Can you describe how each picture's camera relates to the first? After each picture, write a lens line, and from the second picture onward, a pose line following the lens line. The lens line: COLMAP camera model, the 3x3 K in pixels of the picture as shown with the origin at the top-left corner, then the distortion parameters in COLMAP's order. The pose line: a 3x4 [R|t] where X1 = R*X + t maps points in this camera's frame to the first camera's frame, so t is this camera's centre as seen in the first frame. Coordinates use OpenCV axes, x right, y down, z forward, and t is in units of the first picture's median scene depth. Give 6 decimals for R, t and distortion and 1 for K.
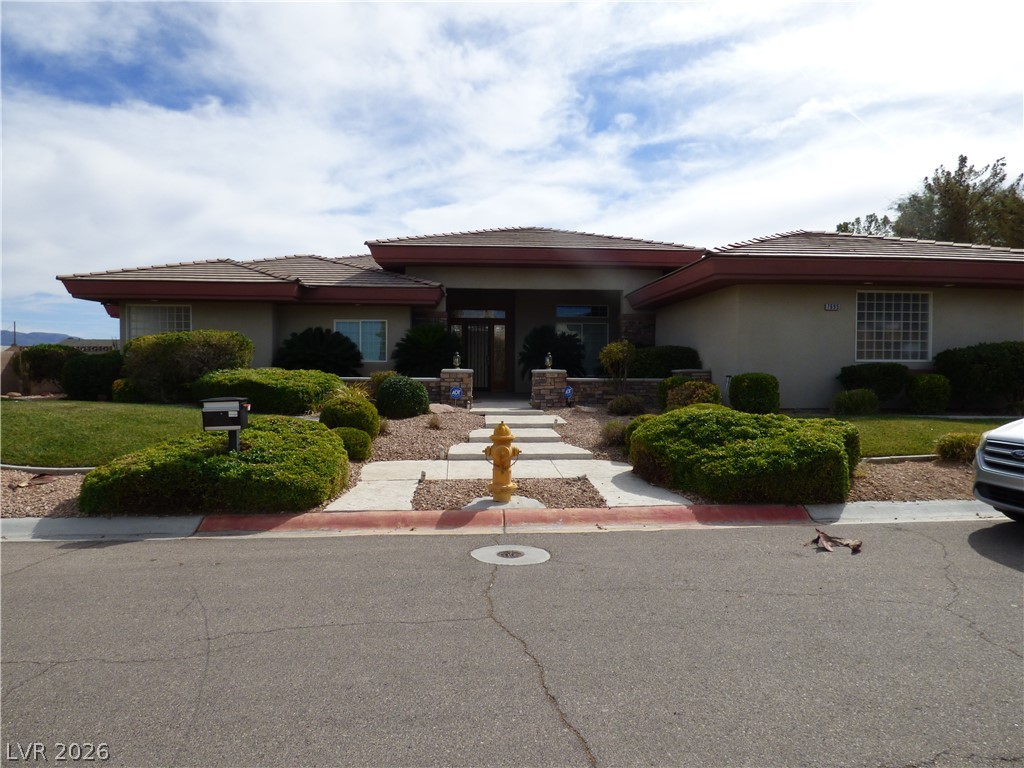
lens RADIAL K [[616.8, 0, 511.6], [0, 616.8, 403.1], [0, 0, 1]] dist [-0.026990, 0.015099]
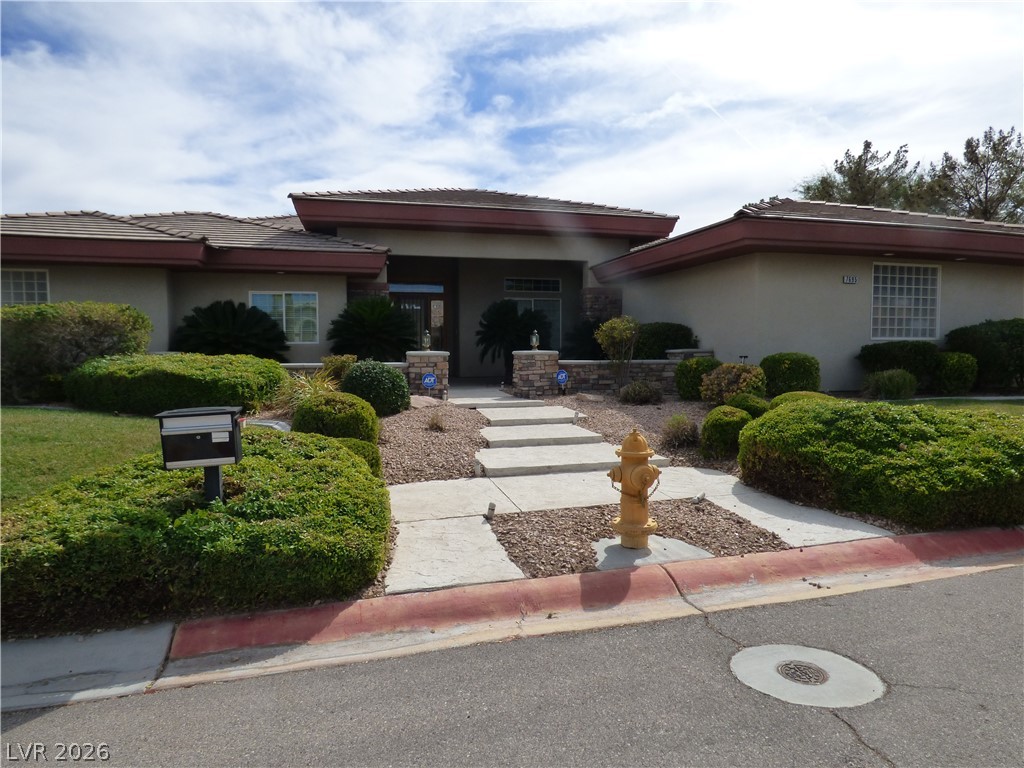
lens RADIAL K [[612.8, 0, 512.0], [0, 612.8, 384.0], [0, 0, 1]] dist [-0.022546, 0.015660]
pose [[0.979825, -0.021118, 0.198737, -0.114602], [0.020745, 0.999777, 0.003957, -0.010705], [-0.198777, 0.000246, 0.980045, 0.149774]]
